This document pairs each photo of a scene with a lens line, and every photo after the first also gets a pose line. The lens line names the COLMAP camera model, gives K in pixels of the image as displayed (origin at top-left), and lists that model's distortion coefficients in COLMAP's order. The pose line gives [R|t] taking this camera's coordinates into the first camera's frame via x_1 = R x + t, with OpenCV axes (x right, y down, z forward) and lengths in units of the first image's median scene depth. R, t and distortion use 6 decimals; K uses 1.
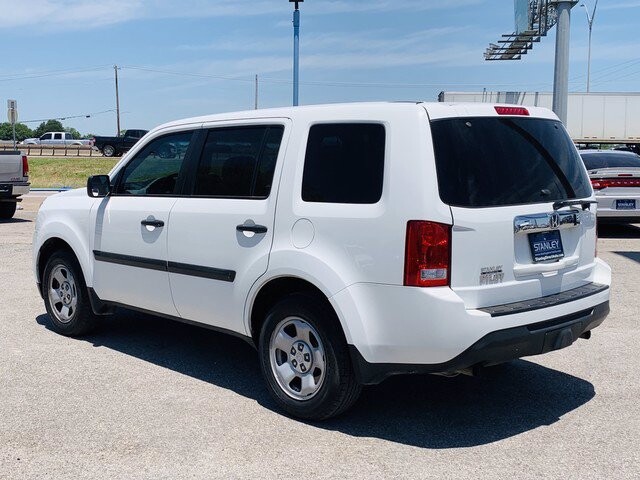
lens RADIAL K [[907.4, 0, 320.0], [0, 907.4, 240.0], [0, 0, 1]] dist [0.078157, 0.008429]
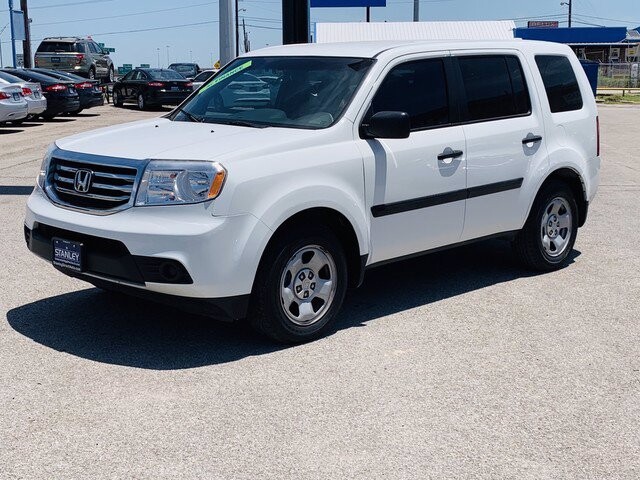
lens RADIAL K [[818.0, 0, 320.0], [0, 818.0, 240.0], [0, 0, 1]] dist [0.126393, 0.015905]
pose [[-0.043126, -0.203274, 0.978172, -1.265635], [0.101687, 0.973105, 0.206705, -0.150917], [-0.993881, 0.108382, -0.021296, 1.400494]]
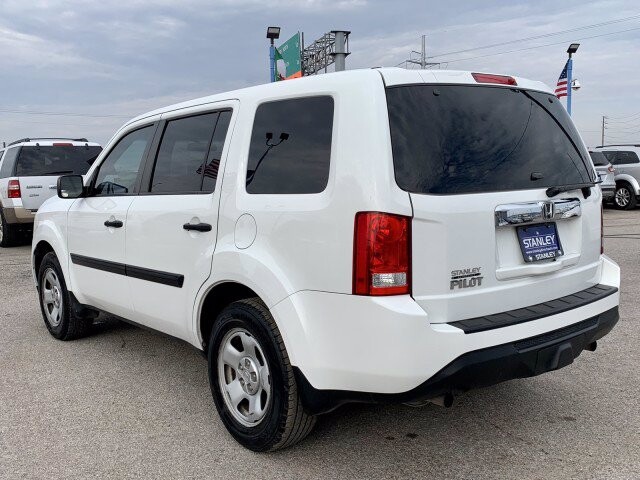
lens RADIAL K [[737.4, 0, 295.2], [0, 737.4, 241.2], [0, 0, 1]] dist [-0.011932, -0.012341]
pose [[0.994164, -0.013755, -0.106998, 0.100283], [0.013937, 0.999902, 0.000958, 0.002128], [0.106974, -0.002444, 0.994259, 0.317353]]
